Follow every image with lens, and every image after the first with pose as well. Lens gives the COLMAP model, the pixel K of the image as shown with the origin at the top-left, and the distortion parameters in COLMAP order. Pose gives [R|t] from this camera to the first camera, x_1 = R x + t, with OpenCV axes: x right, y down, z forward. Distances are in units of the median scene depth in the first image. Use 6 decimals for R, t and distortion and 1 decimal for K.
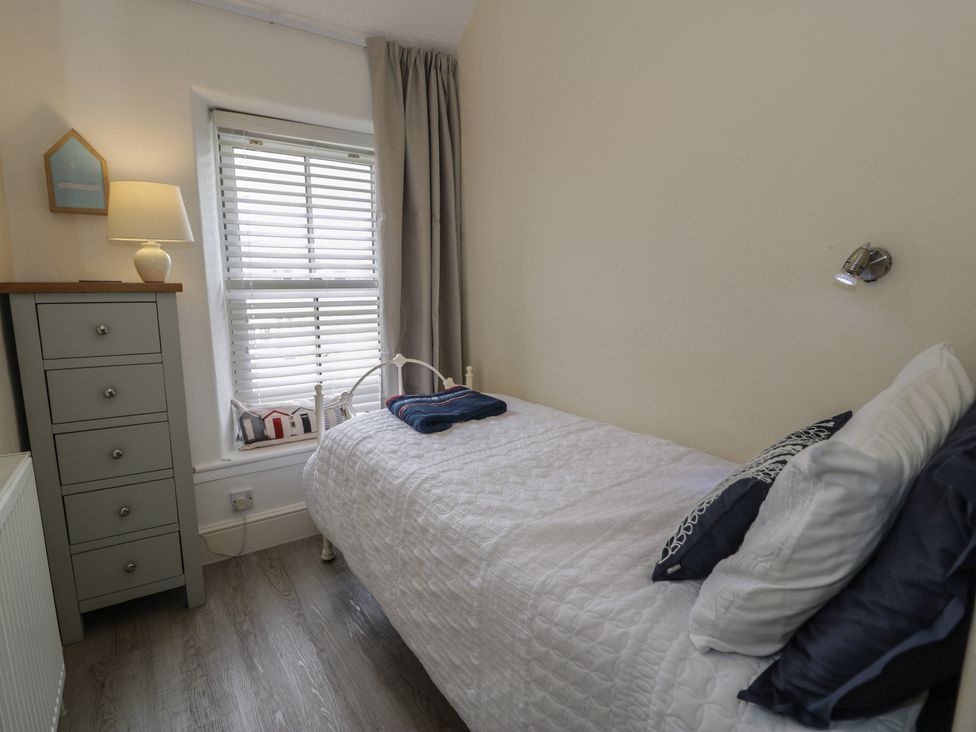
lens RADIAL K [[514.0, 0, 486.7], [0, 514.0, 360.1], [0, 0, 1]] dist [0.000291, -0.011735]
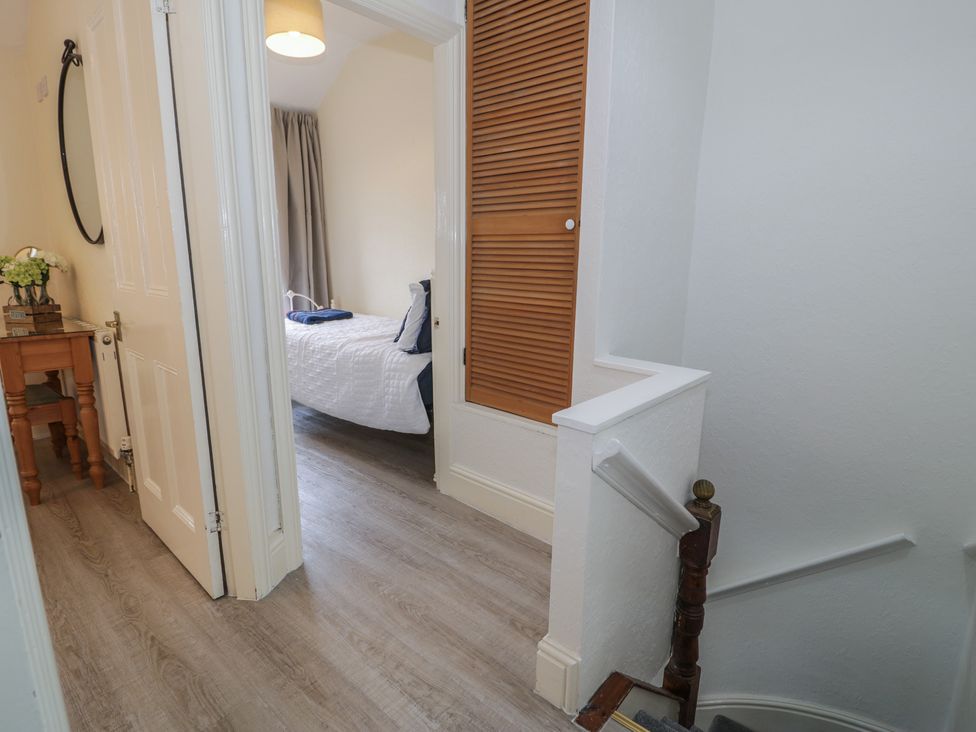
lens RADIAL K [[514.0, 0, 486.7], [0, 514.0, 360.1], [0, 0, 1]] dist [0.000291, -0.011735]
pose [[0.969993, -0.039438, 0.239913, 0.049525], [0.026758, 0.998079, 0.055883, 0.146453], [-0.241656, -0.047787, 0.969185, -0.870103]]
